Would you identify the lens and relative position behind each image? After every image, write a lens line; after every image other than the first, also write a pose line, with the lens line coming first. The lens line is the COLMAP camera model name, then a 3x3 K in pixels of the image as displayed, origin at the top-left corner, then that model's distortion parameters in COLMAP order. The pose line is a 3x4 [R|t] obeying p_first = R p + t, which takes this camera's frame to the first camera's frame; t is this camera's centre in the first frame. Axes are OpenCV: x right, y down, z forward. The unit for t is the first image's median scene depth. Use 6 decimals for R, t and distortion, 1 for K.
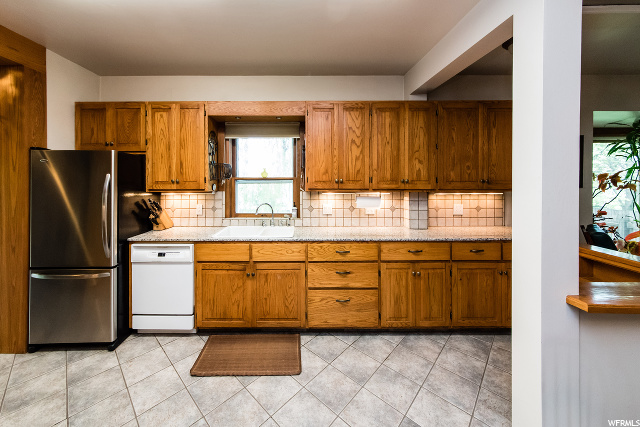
lens RADIAL K [[252.6, 0, 301.4], [0, 252.6, 176.7], [0, 0, 1]] dist [0.022303, 0.000280]
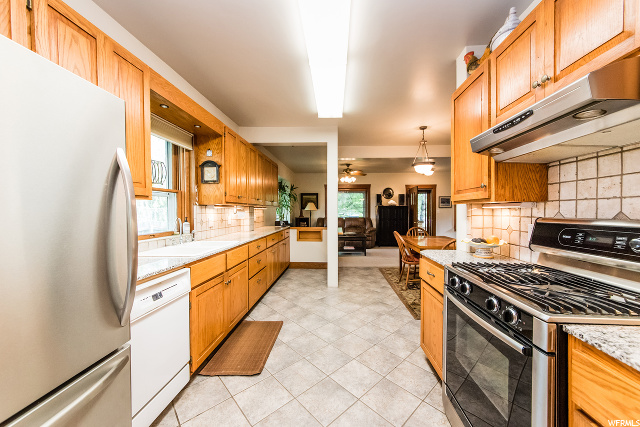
lens RADIAL K [[252.6, 0, 320.8], [0, 252.6, 214.5], [0, 0, 1]] dist [0.022303, 0.000280]
pose [[0.043060, -0.022679, 0.998815, -1.252330], [0.000432, 0.999743, 0.022682, 0.096860], [-0.999072, -0.000545, 0.043058, 0.617533]]
